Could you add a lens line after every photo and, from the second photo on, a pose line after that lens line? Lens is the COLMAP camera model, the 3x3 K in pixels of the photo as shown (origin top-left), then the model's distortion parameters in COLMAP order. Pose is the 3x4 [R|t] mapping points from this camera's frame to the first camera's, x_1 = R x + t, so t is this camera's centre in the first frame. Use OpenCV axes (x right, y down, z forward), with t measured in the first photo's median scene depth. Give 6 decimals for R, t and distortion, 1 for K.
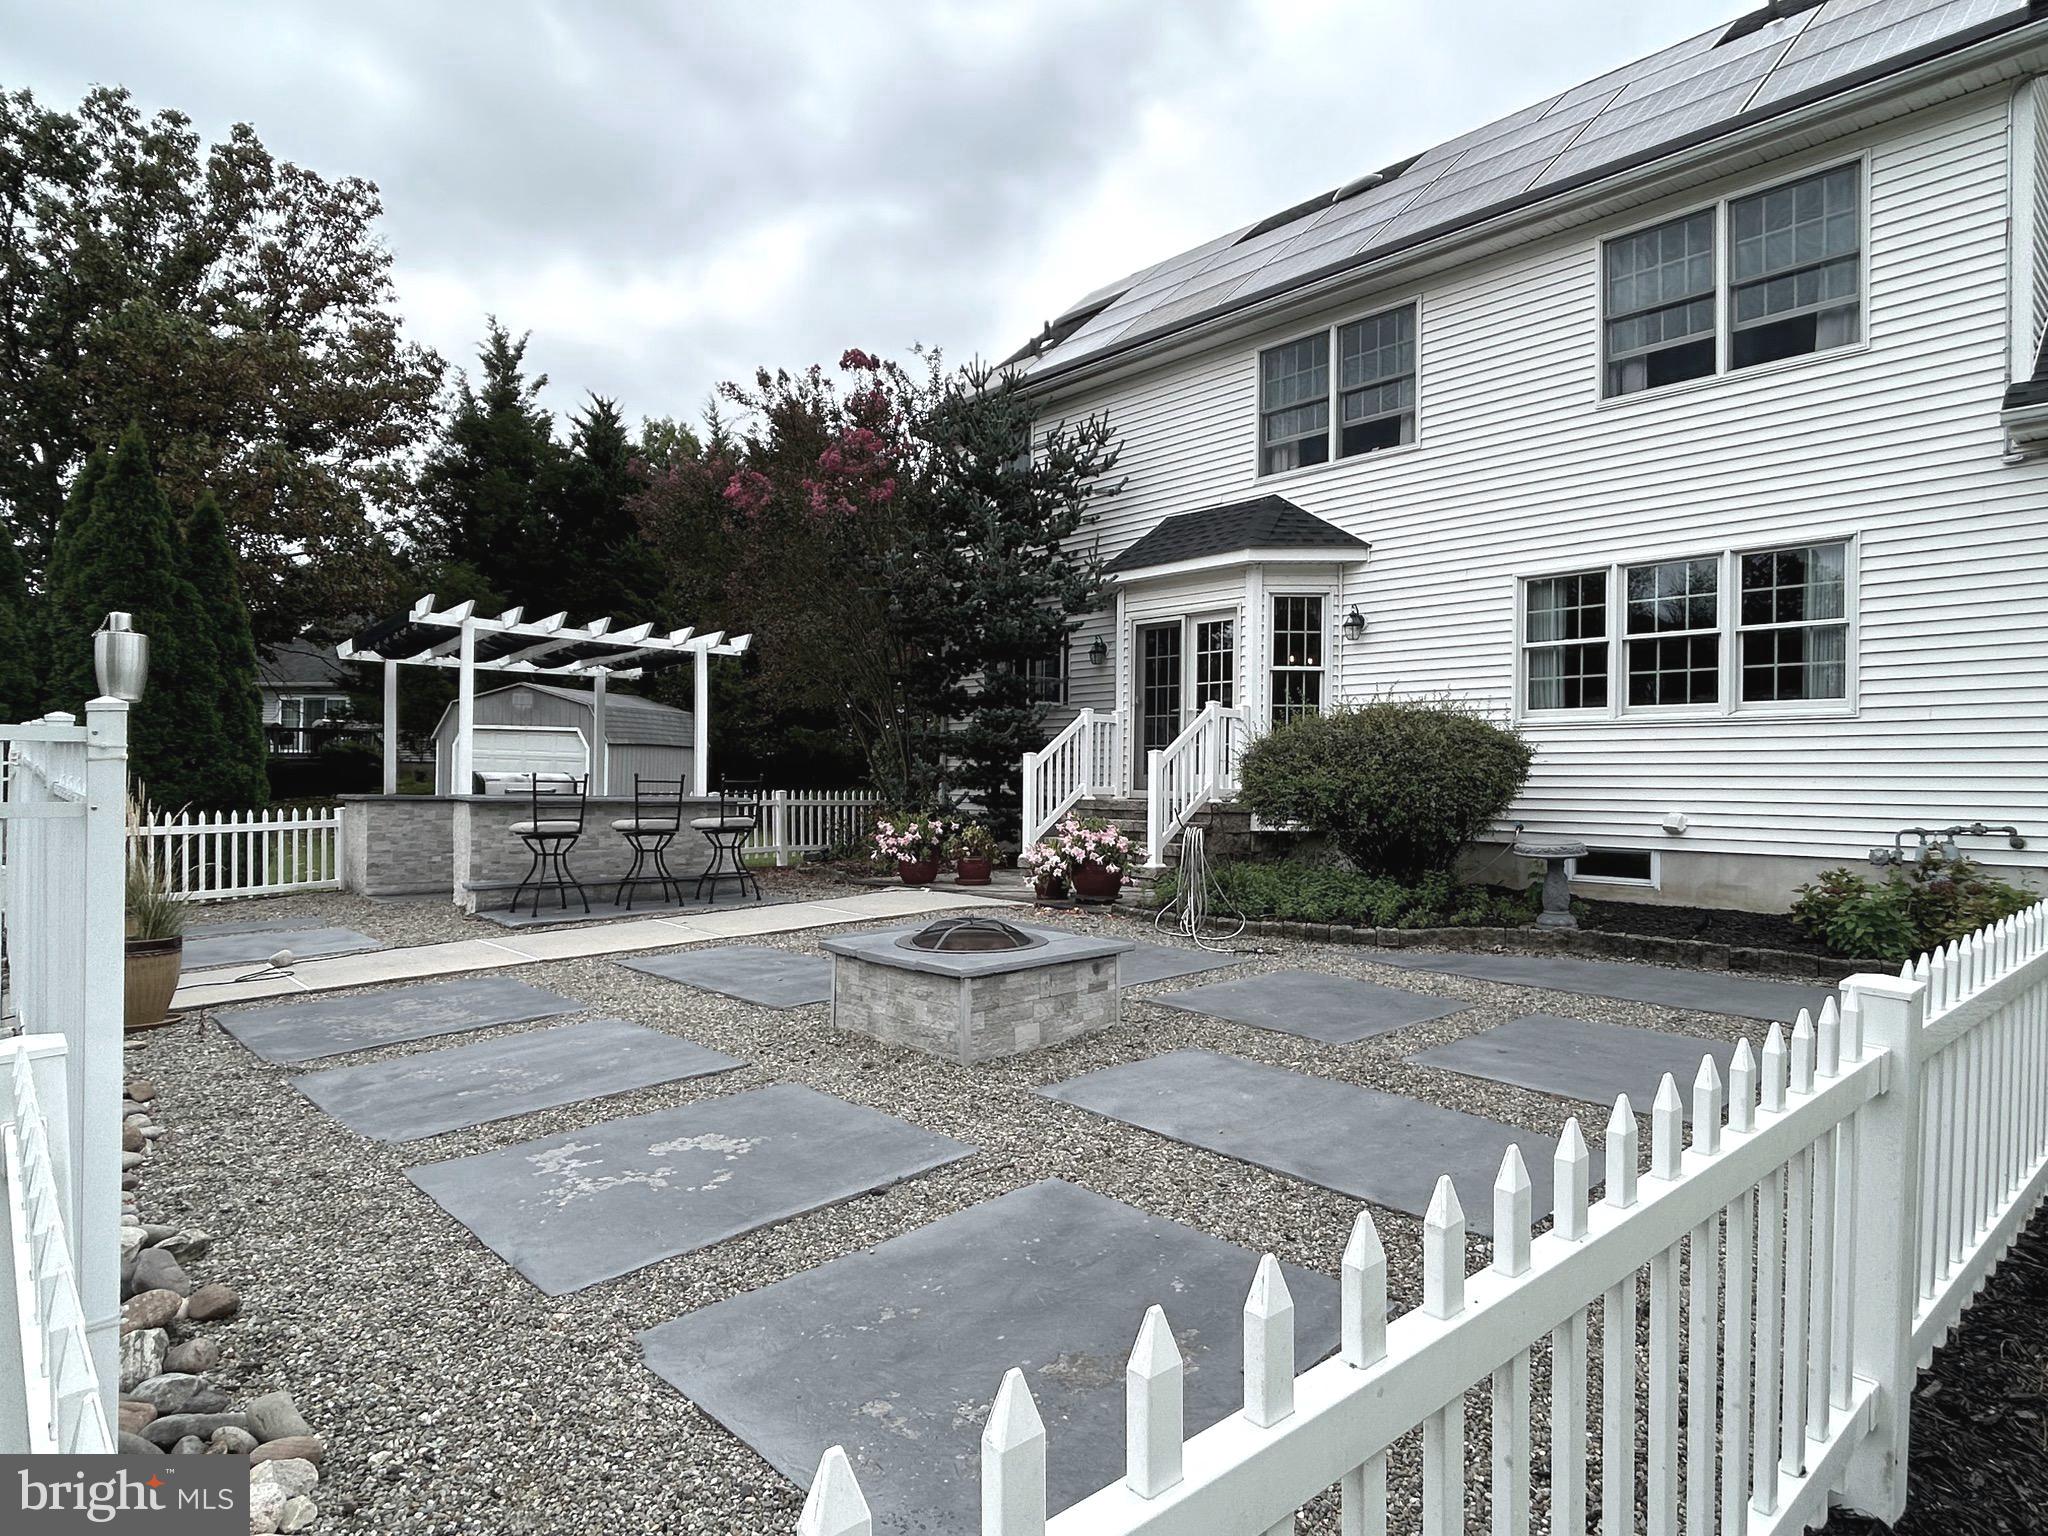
lens RADIAL K [[1169.7, 0, 1027.8], [0, 1169.7, 768.2], [0, 0, 1]] dist [-0.018099, 0.015619]
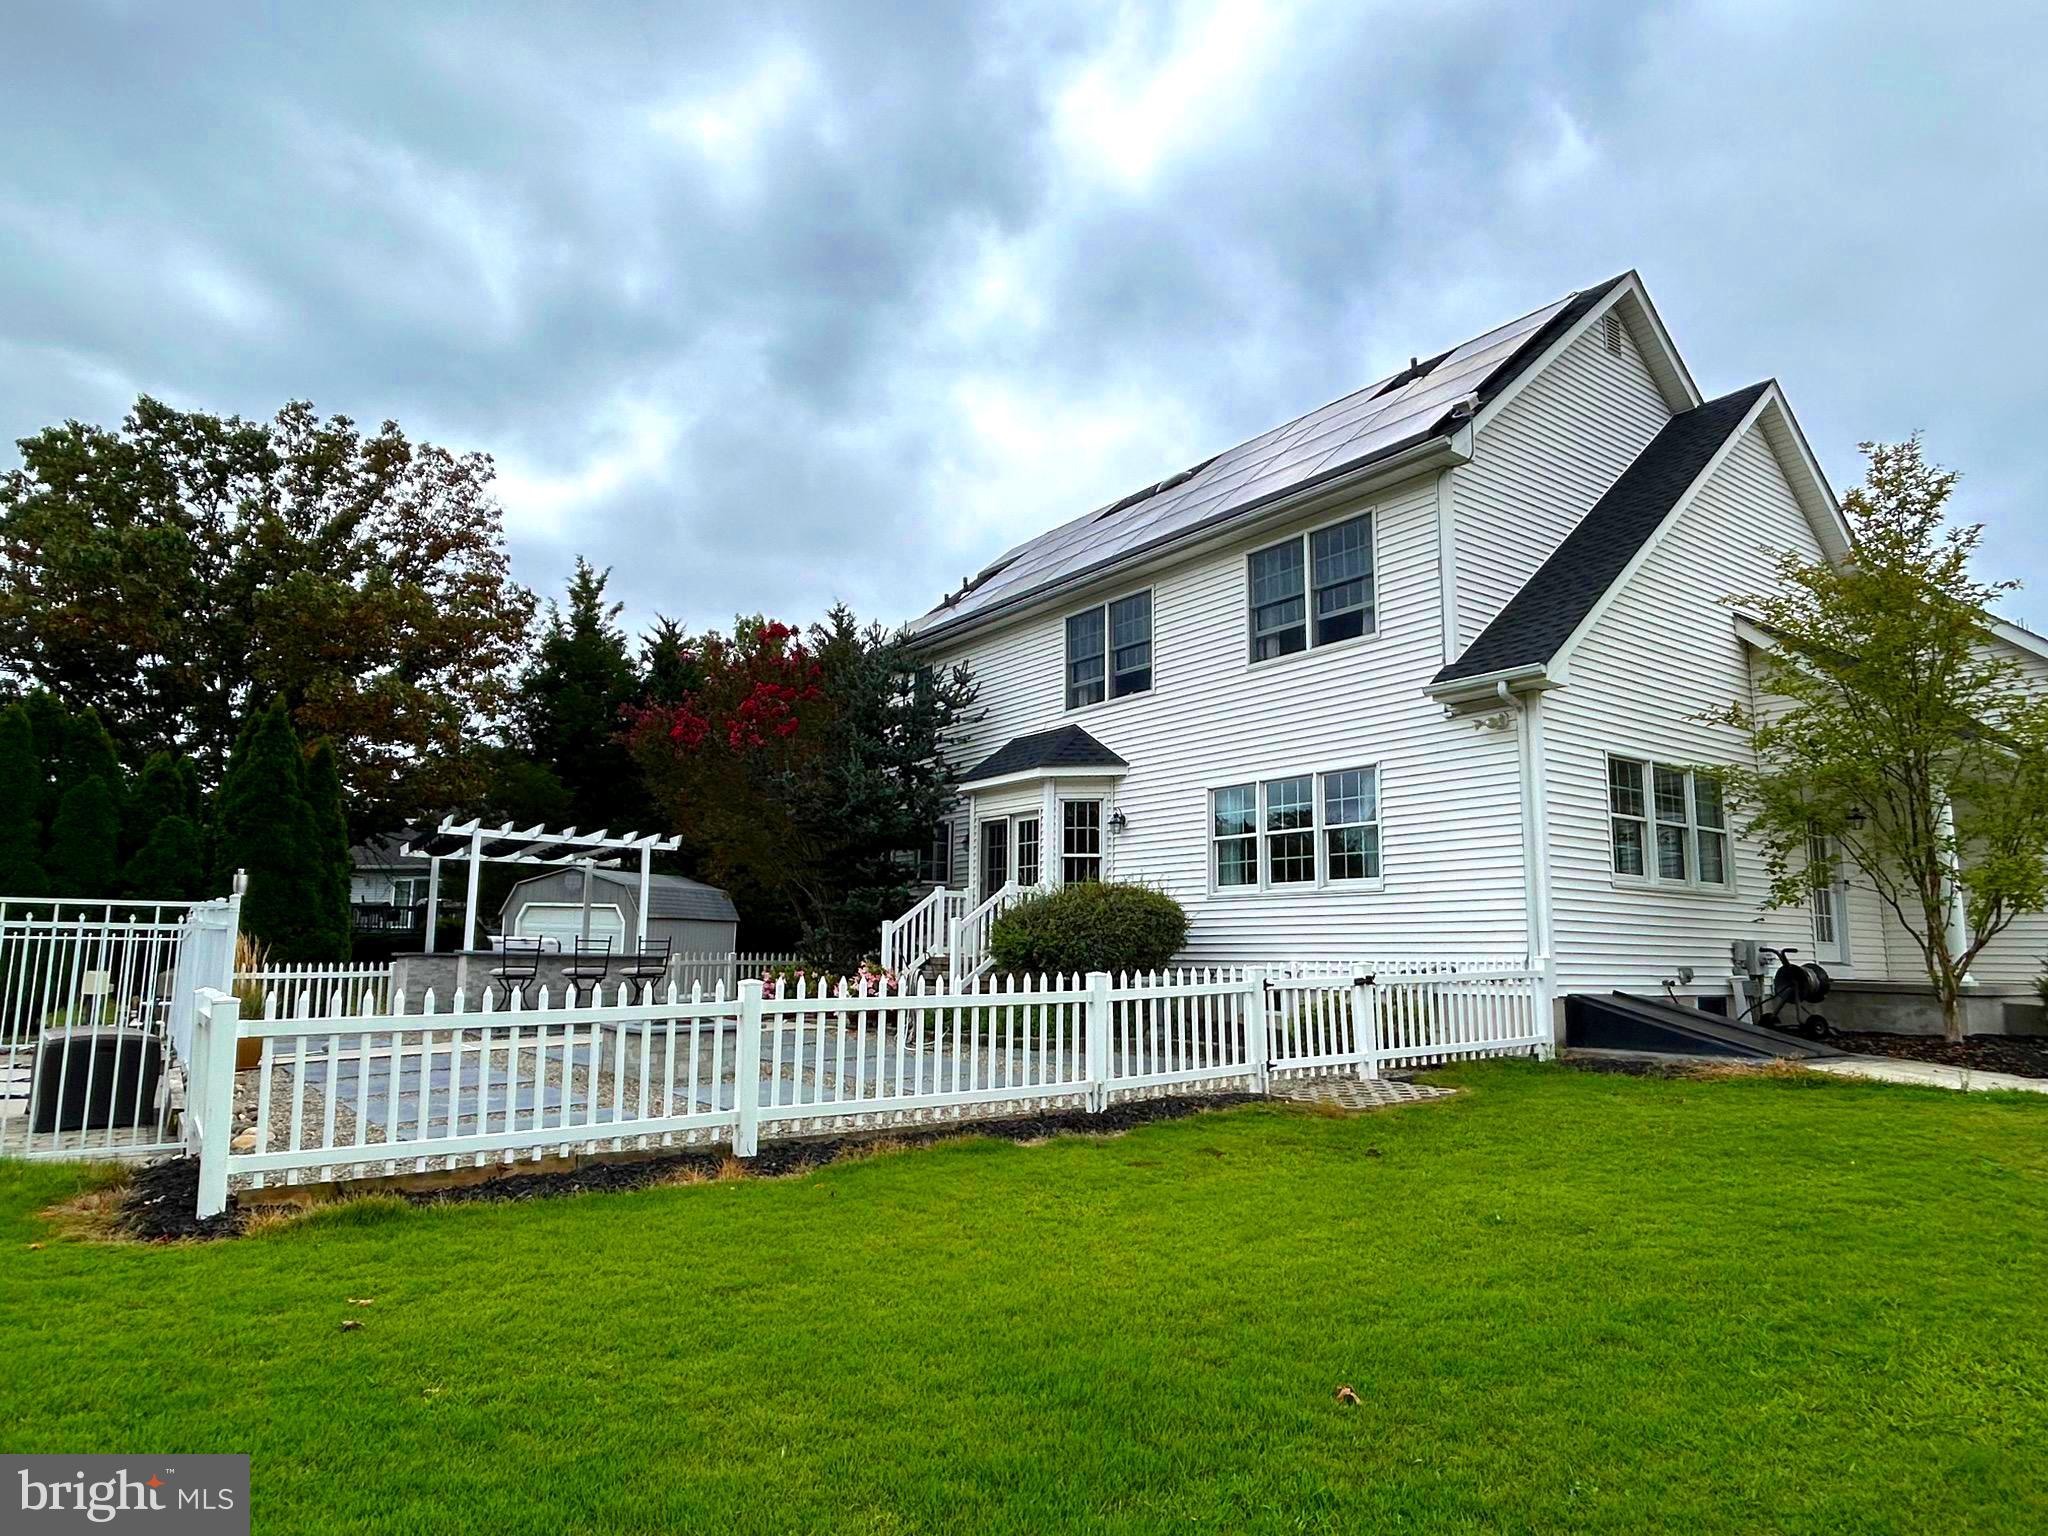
lens RADIAL K [[1235.2, 0, 1023.4], [0, 1235.2, 761.8], [0, 0, 1]] dist [0.007083, -0.010463]
pose [[0.993548, -0.018569, -0.111883, 0.311059], [0.001840, 0.989015, -0.147801, 0.015639], [0.113399, 0.146642, 0.982668, -0.383936]]
